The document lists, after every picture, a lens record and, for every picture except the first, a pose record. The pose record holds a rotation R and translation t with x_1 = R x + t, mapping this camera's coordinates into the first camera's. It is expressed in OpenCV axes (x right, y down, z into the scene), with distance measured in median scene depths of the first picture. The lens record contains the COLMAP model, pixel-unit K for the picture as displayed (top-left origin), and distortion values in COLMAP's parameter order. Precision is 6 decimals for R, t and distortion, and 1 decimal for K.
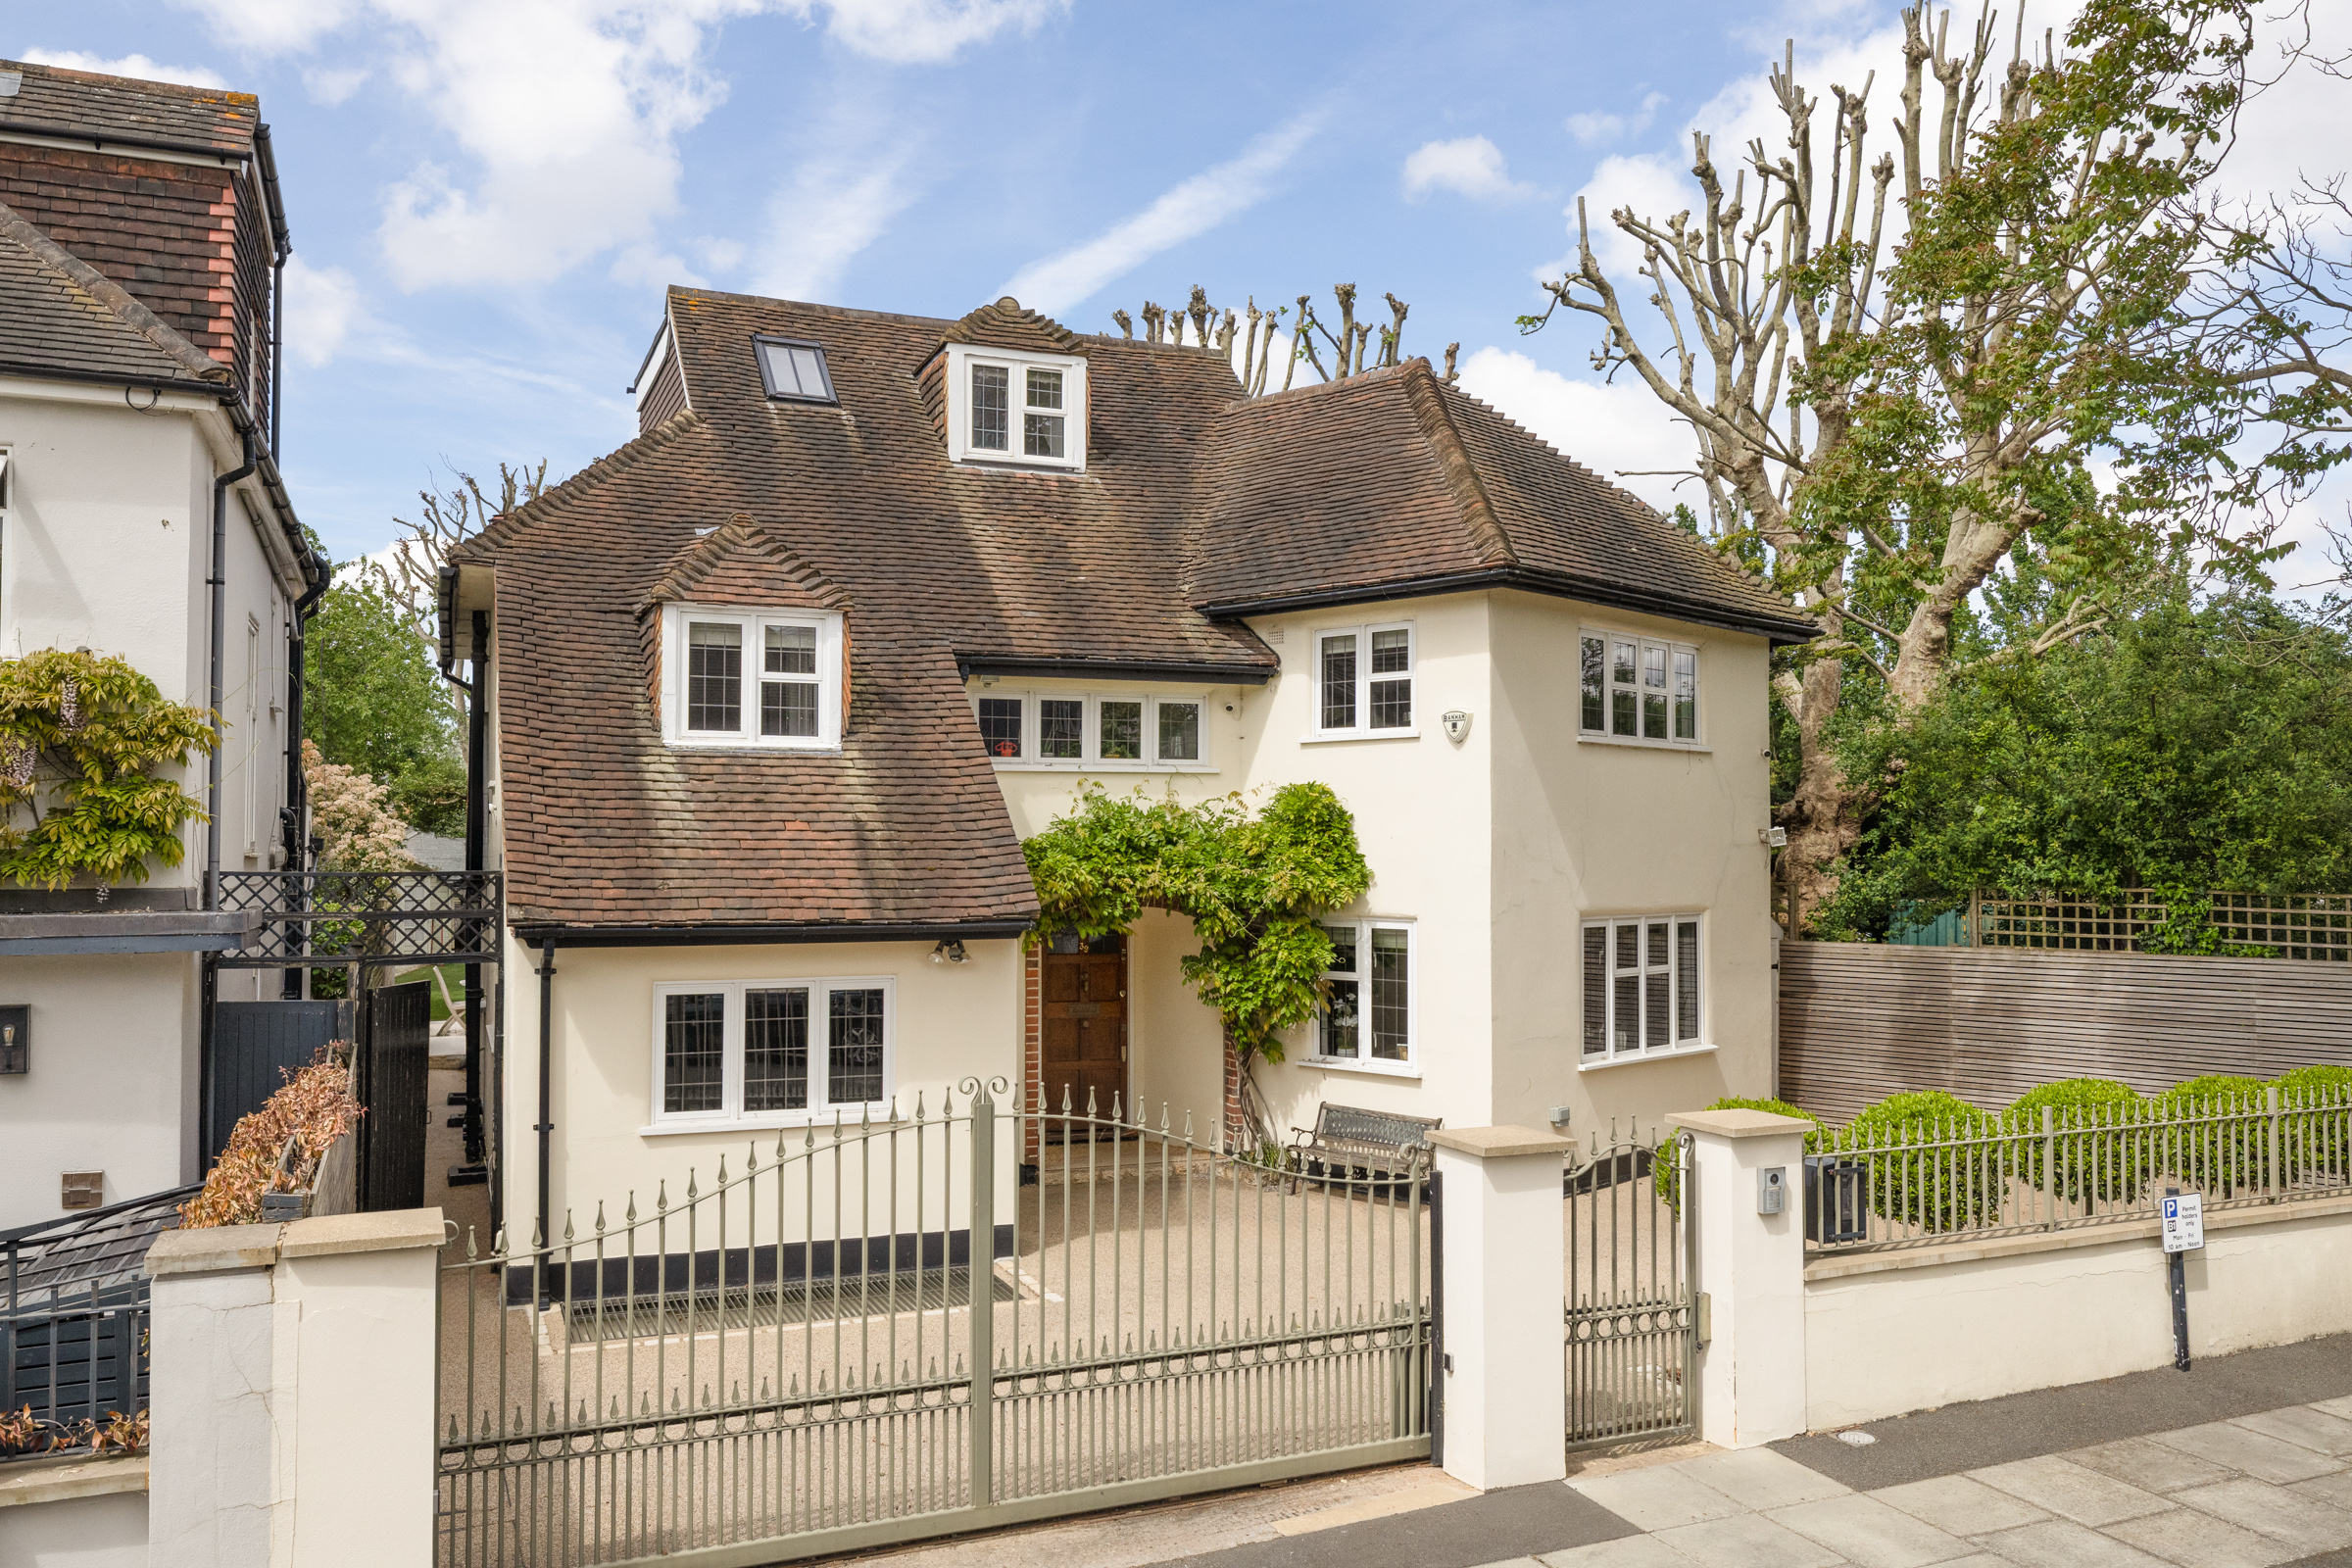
lens RADIAL K [[1814.8, 0, 1181.8], [0, 1814.8, 745.3], [0, 0, 1]] dist [0.003171, -0.004700]
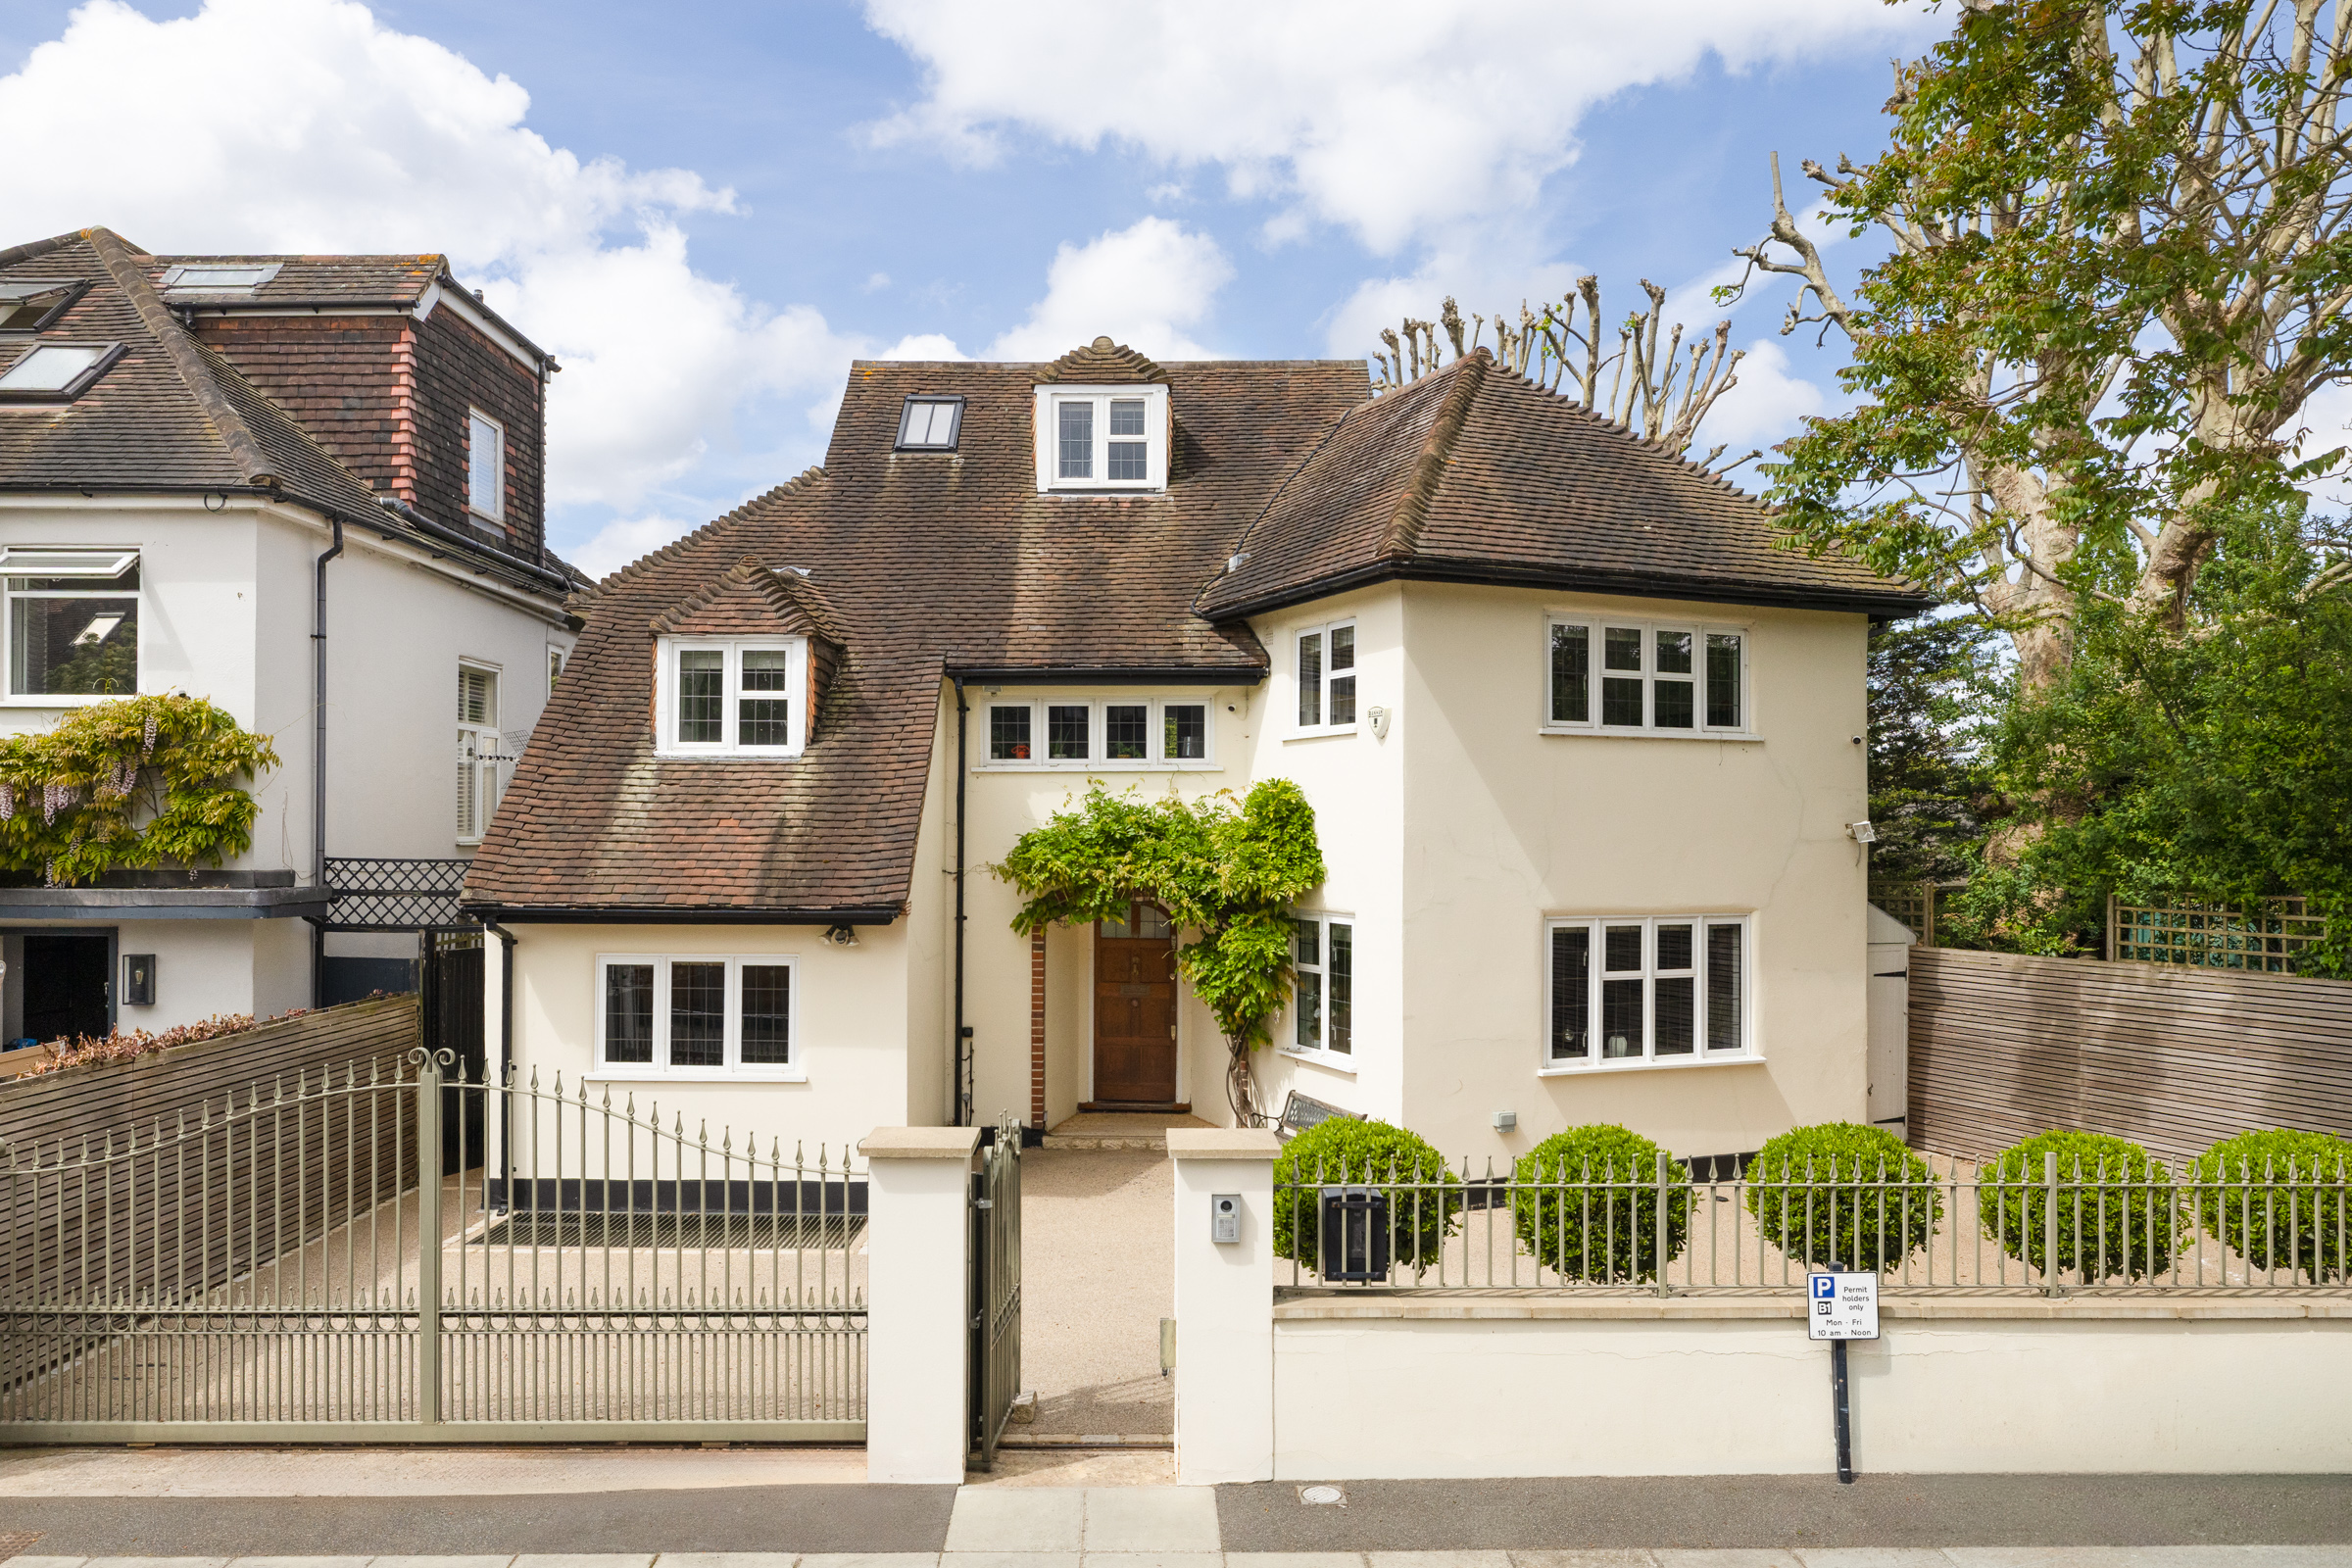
lens RADIAL K [[1612.0, 0, 1176.0], [0, 1612.0, 784.0], [0, 0, 1]] dist [-0.002627, -0.002706]
pose [[0.915253, -0.008938, -0.402780, 0.388716], [0.019862, 0.999539, 0.022952, 0.001111], [0.402389, -0.029007, 0.915009, 0.143391]]
